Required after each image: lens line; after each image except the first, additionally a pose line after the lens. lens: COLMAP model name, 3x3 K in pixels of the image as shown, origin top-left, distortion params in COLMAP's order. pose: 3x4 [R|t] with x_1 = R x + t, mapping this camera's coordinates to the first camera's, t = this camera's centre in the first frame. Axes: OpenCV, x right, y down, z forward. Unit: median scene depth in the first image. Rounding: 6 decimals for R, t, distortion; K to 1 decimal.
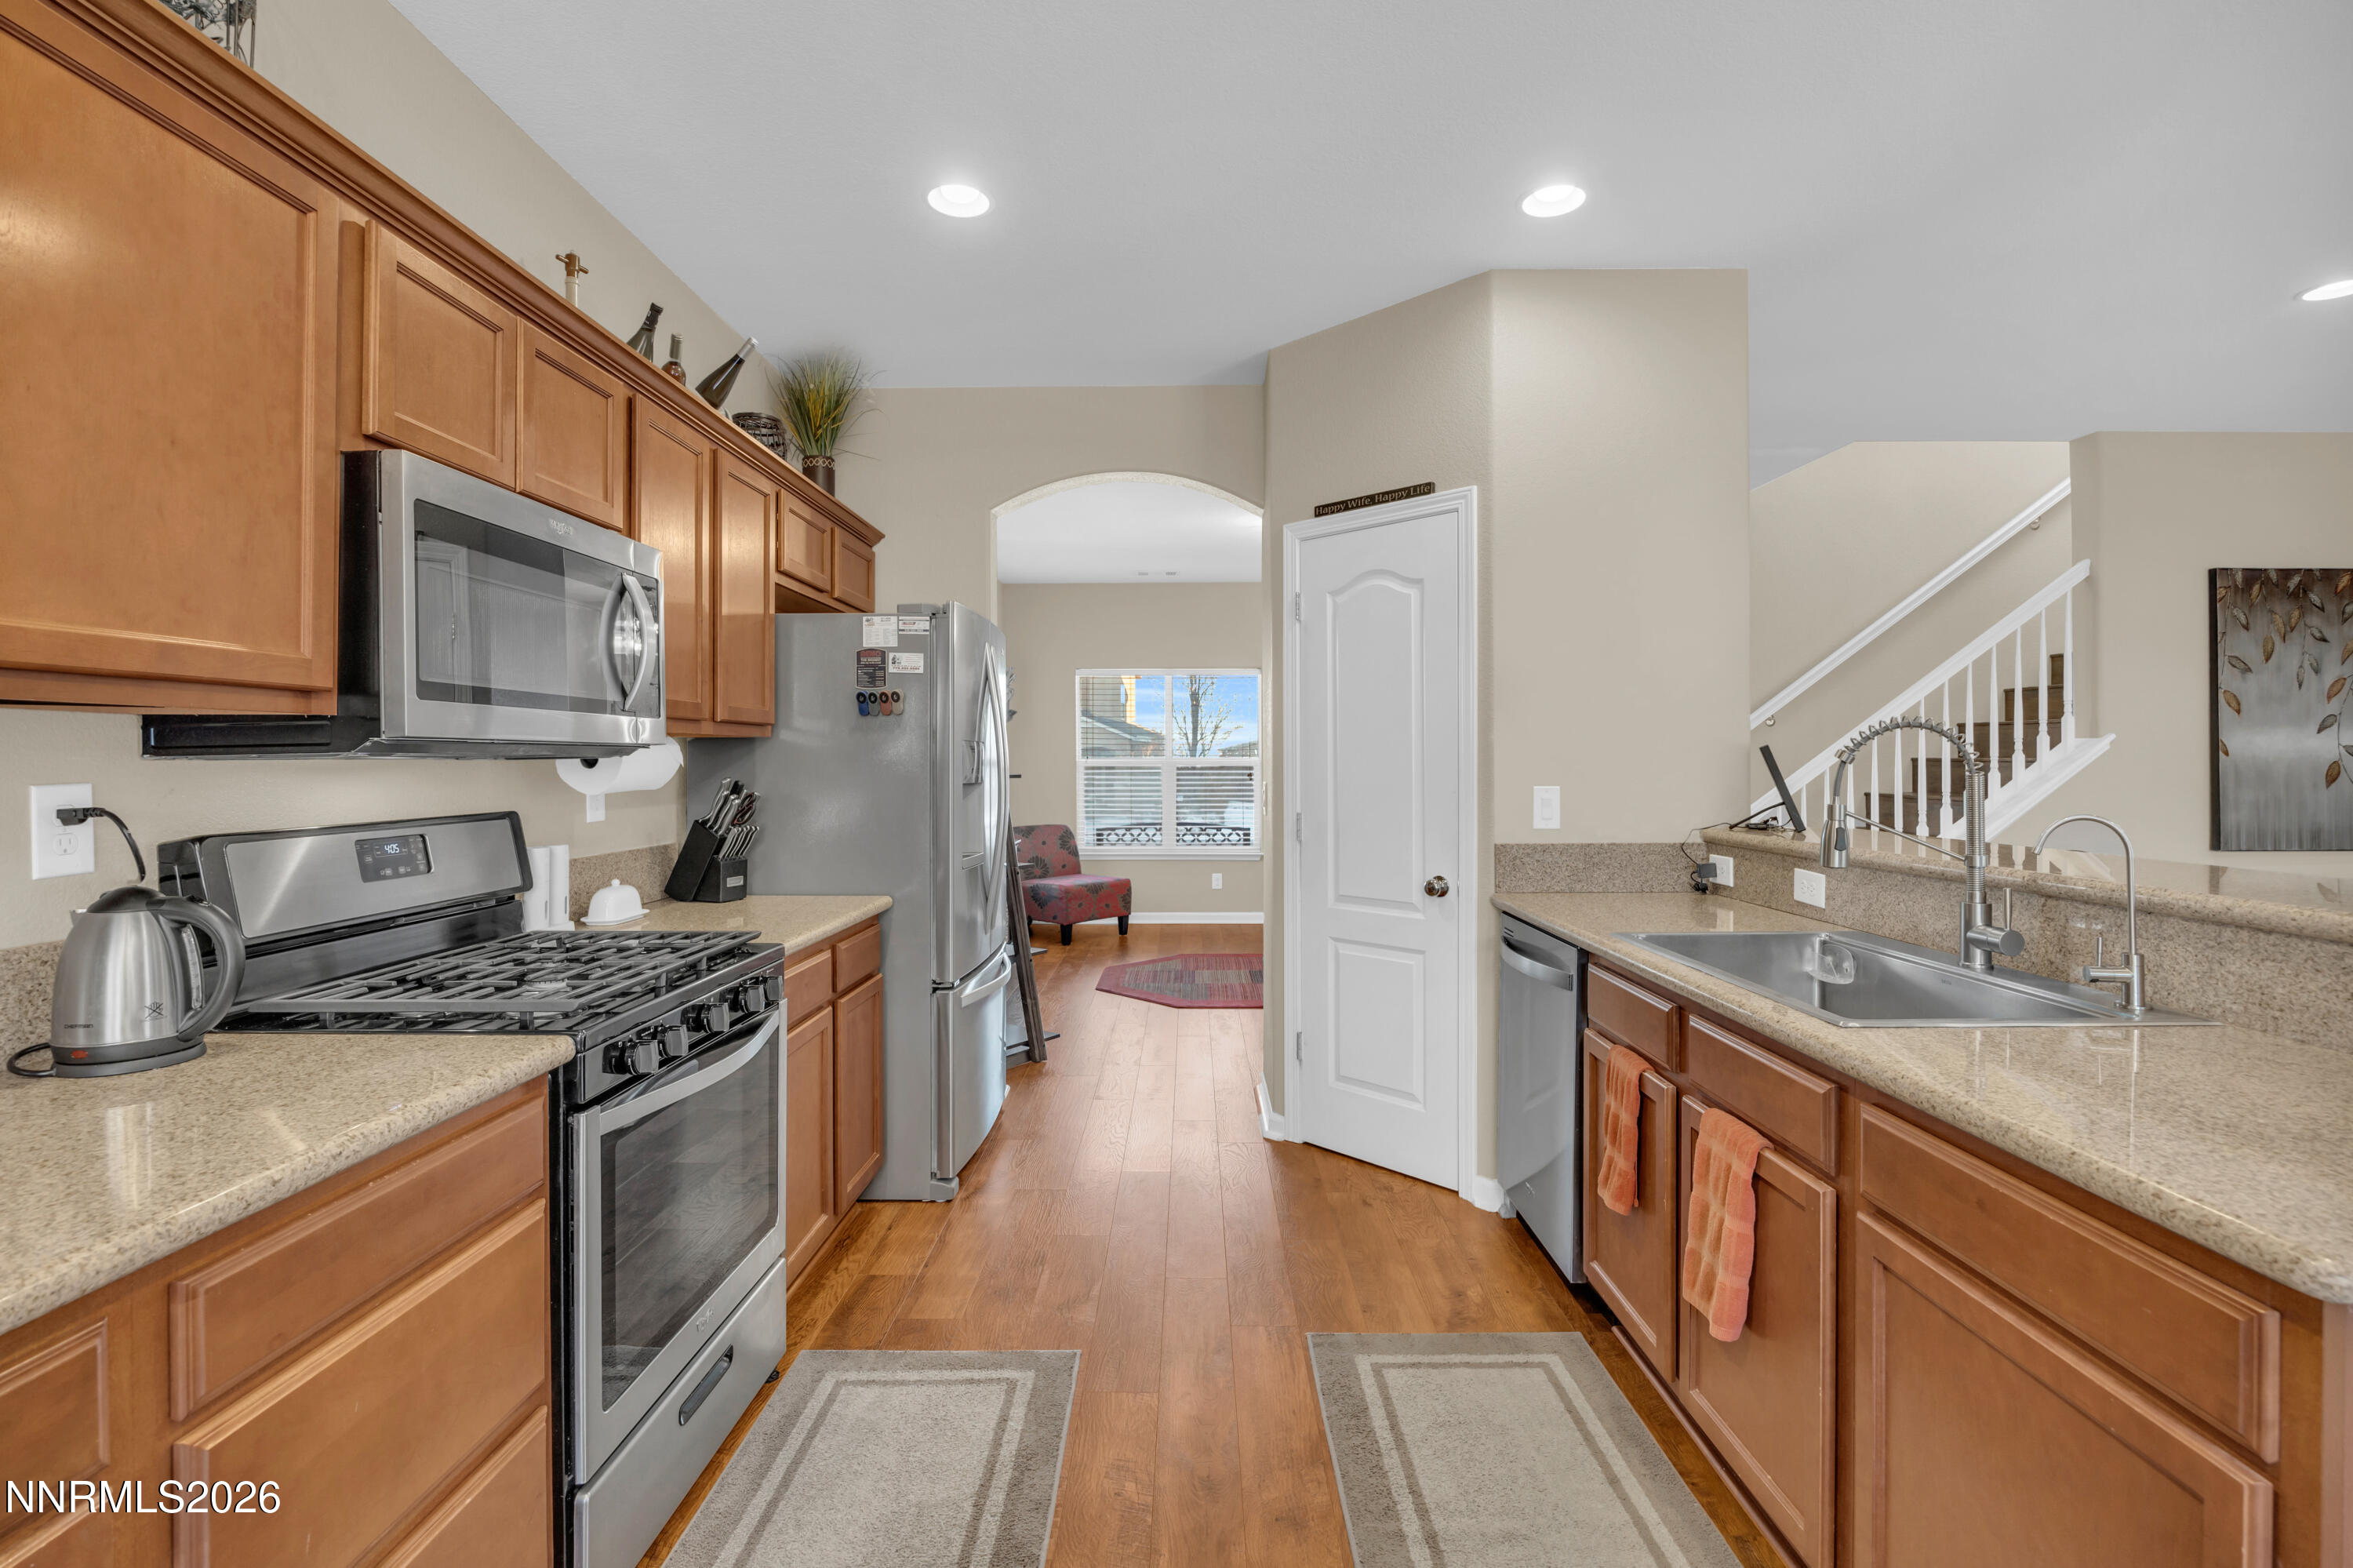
lens RADIAL K [[1088.4, 0, 1189.2], [0, 1088.4, 766.7], [0, 0, 1]] dist [-0.004889, -0.000177]
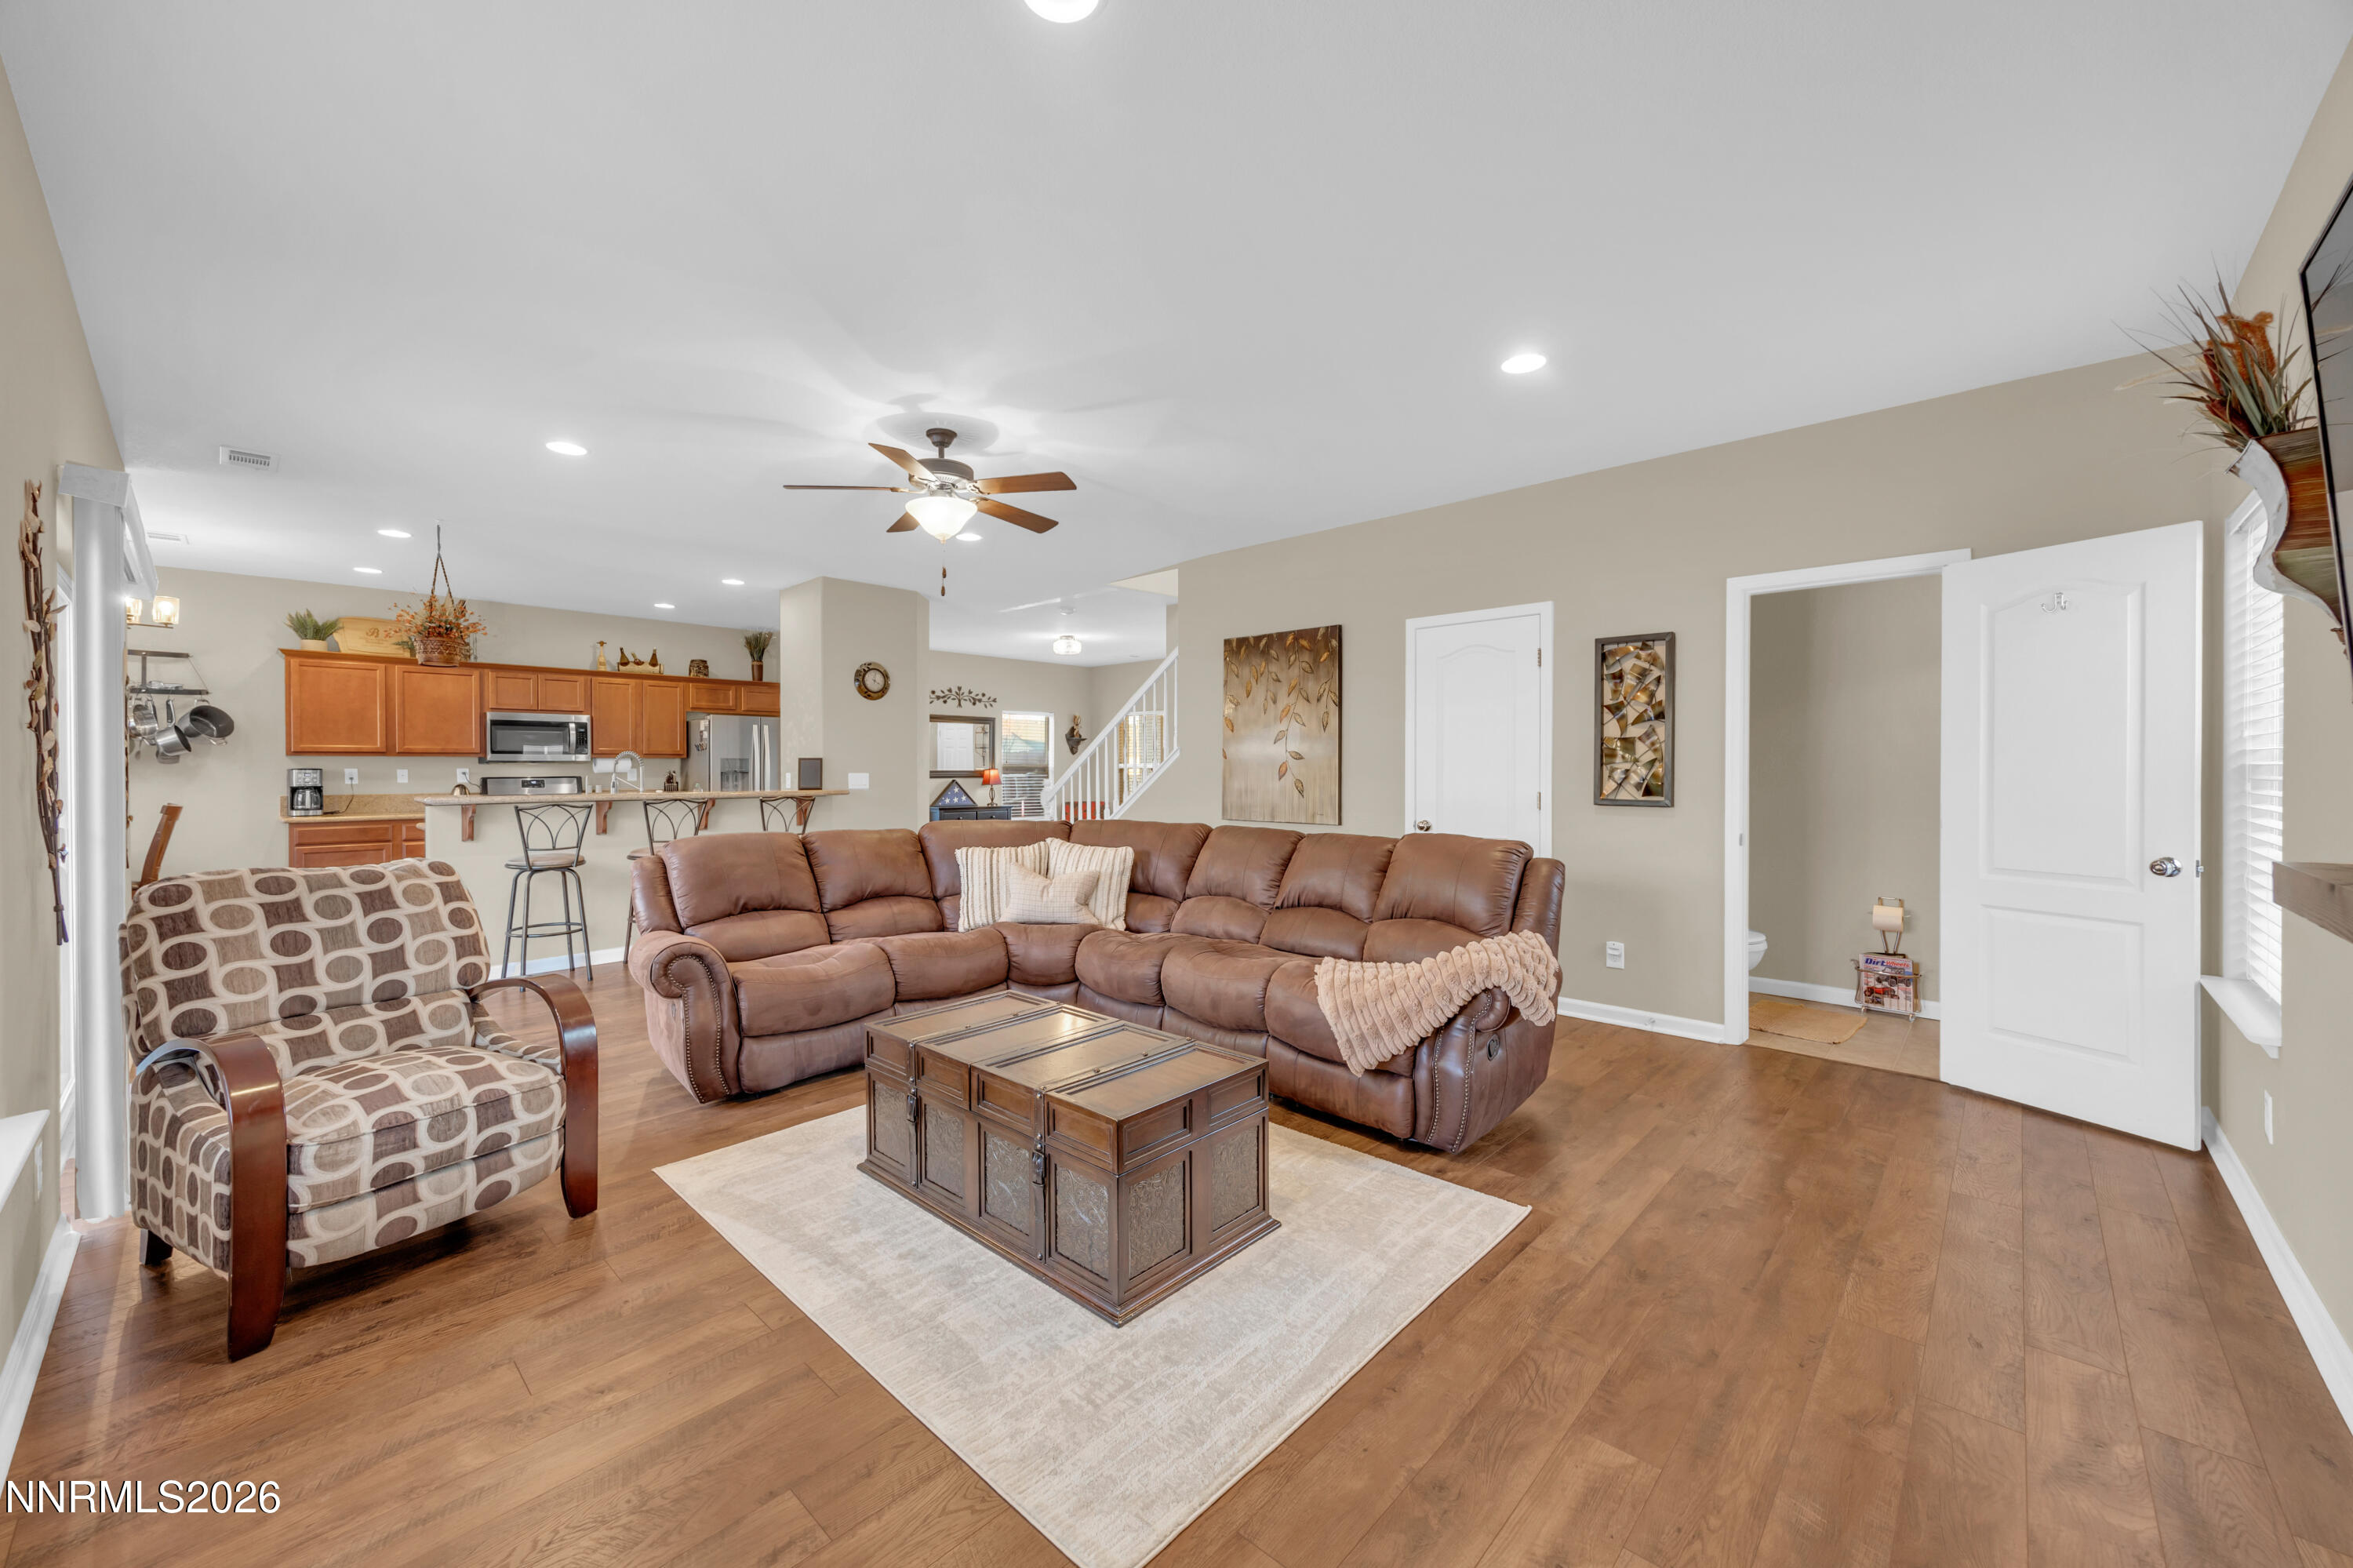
lens RADIAL K [[907.7, 0, 1175.8], [0, 907.7, 782.6], [0, 0, 1]] dist [-0.001925, 0.000060]
pose [[0.731473, 0.007435, -0.681830, 1.750013], [-0.002992, 0.999966, 0.007695, 0.014195], [0.681864, -0.003588, 0.731470, -0.013017]]
